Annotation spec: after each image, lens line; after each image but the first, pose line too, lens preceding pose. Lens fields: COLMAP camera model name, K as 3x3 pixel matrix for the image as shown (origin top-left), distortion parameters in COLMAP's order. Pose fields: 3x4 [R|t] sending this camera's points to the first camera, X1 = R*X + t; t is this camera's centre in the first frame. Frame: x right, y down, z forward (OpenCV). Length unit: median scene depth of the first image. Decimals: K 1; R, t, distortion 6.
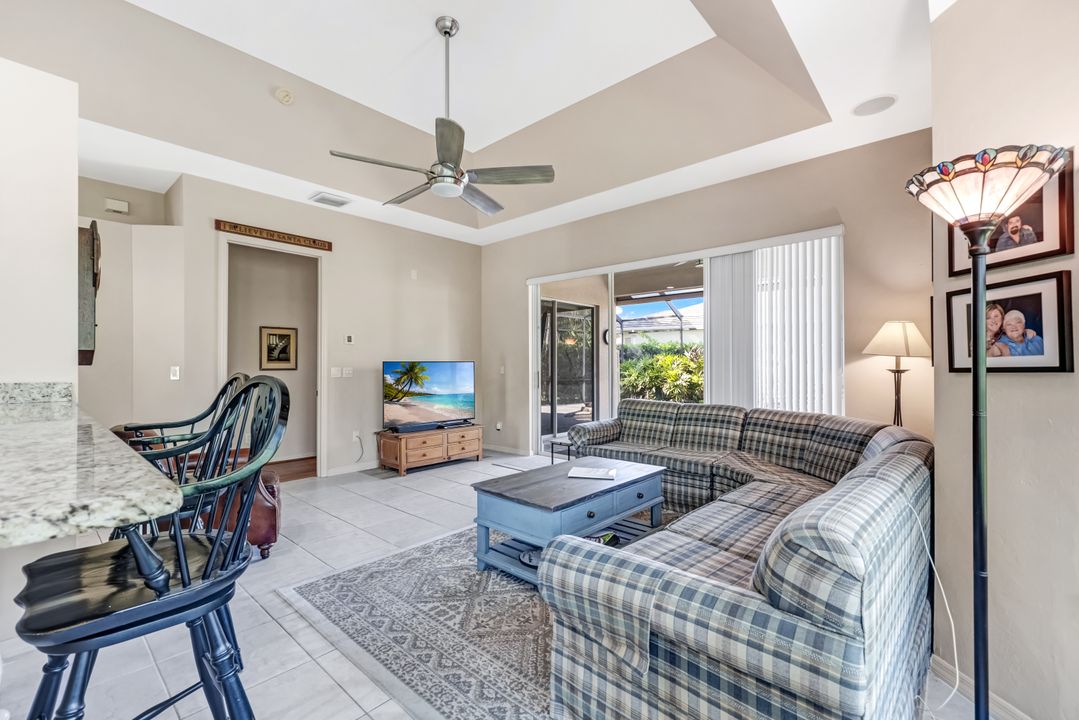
lens RADIAL K [[474.5, 0, 538.9], [0, 474.5, 360.8], [0, 0, 1]] dist [0.000080, -0.000174]
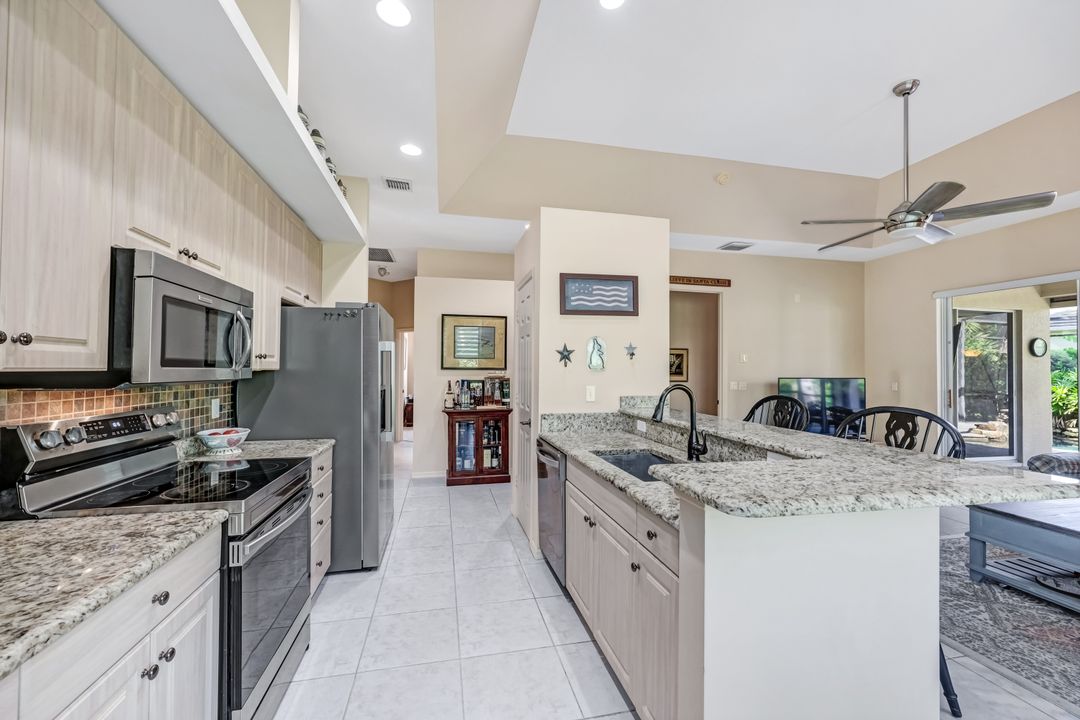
lens RADIAL K [[438.9, 0, 537.0], [0, 438.9, 361.2], [0, 0, 1]] dist [0.001090, 0.000327]
pose [[0.805559, -0.003613, -0.592505, -0.262379], [-0.003724, 0.999931, -0.011160, -0.038012], [0.592504, 0.011196, 0.805490, -0.326684]]
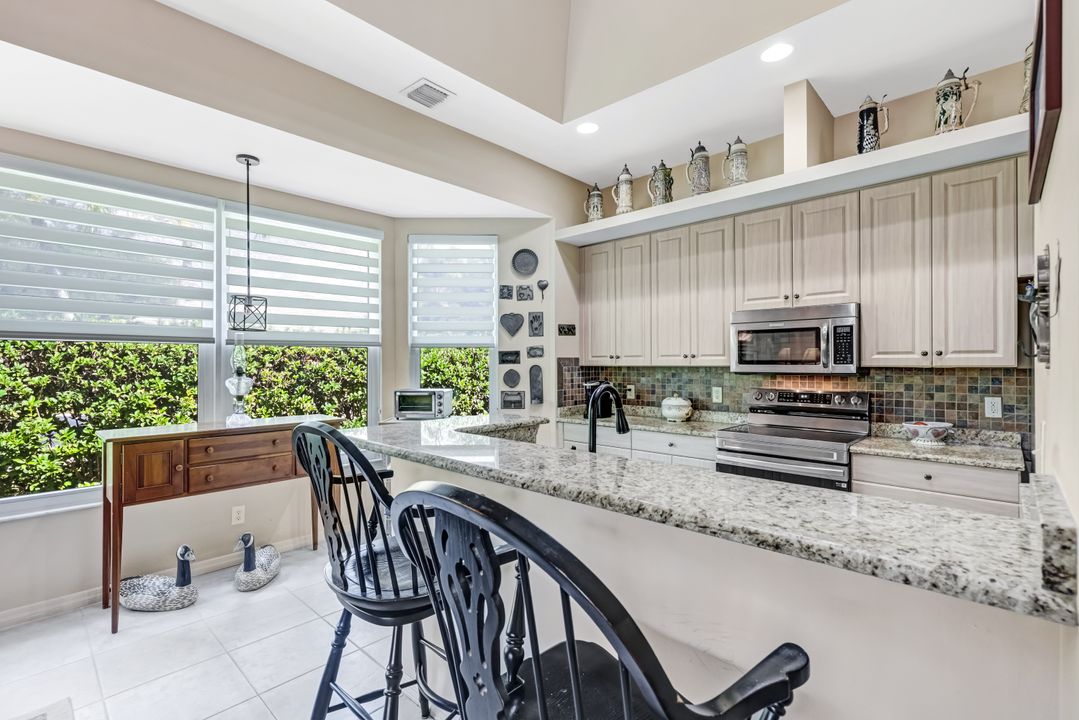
lens RADIAL K [[505.5, 0, 537.8], [0, 505.5, 364.6], [0, 0, 1]] dist [-0.004736, -0.000273]
pose [[-0.999319, 0.003823, 0.036697, -0.427500], [0.003676, 0.999985, -0.004058, -0.032620], [-0.036712, -0.003920, -0.999318, 0.785018]]
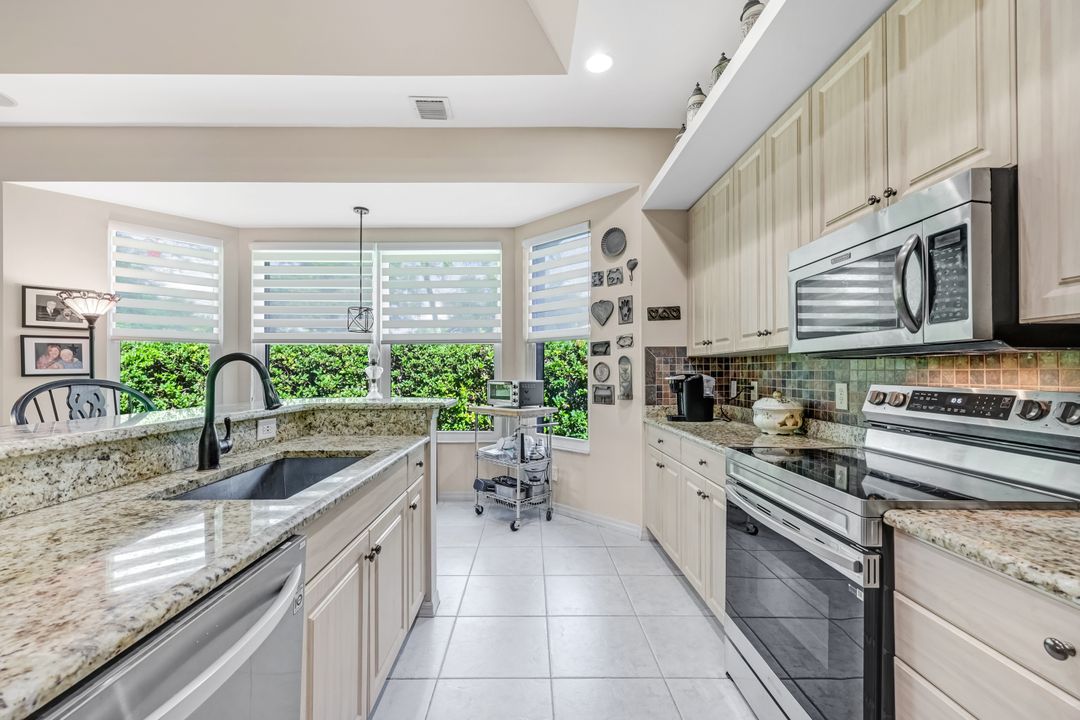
lens RADIAL K [[438.9, 0, 514.3], [0, 438.9, 370.3], [0, 0, 1]] dist [0.001090, 0.000327]
pose [[-0.660463, 0.003921, 0.750849, -0.941801], [-0.003312, 0.999961, -0.008135, 0.003533], [-0.750852, -0.007860, -0.660424, 0.352798]]
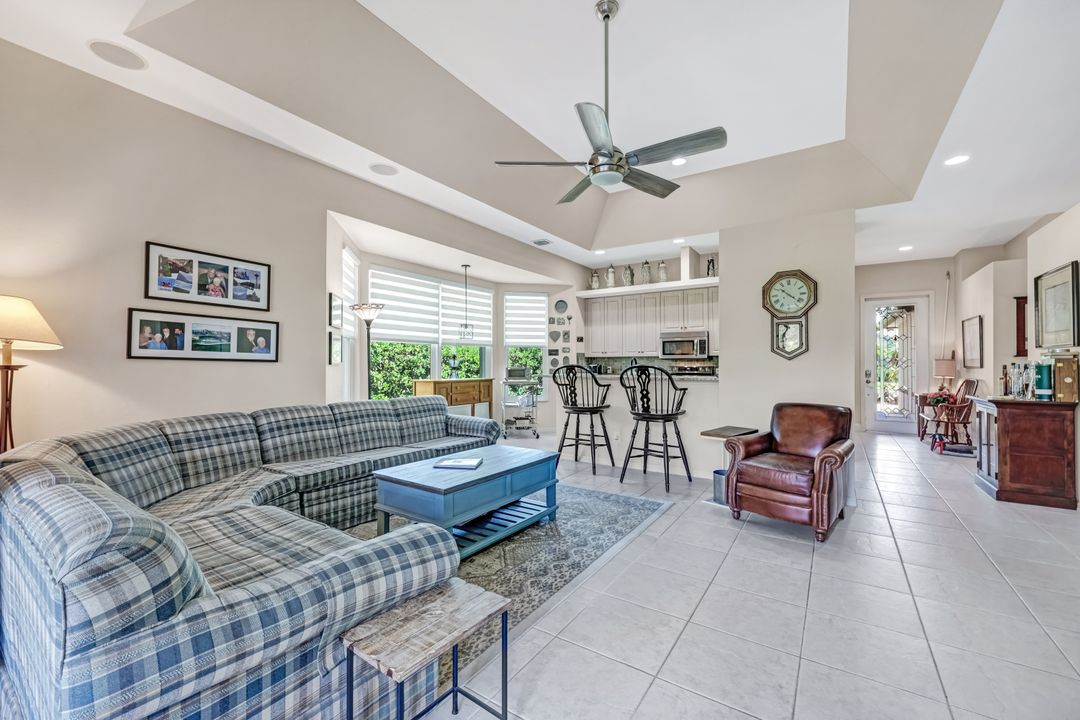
lens RADIAL K [[438.9, 0, 534.3], [0, 438.9, 360.3], [0, 0, 1]] dist [0.001090, 0.000327]
pose [[-0.993931, -0.000143, -0.110001, 0.032464], [0.001726, 0.999856, -0.016897, 0.021400], [0.109988, -0.016985, -0.993788, 1.744355]]
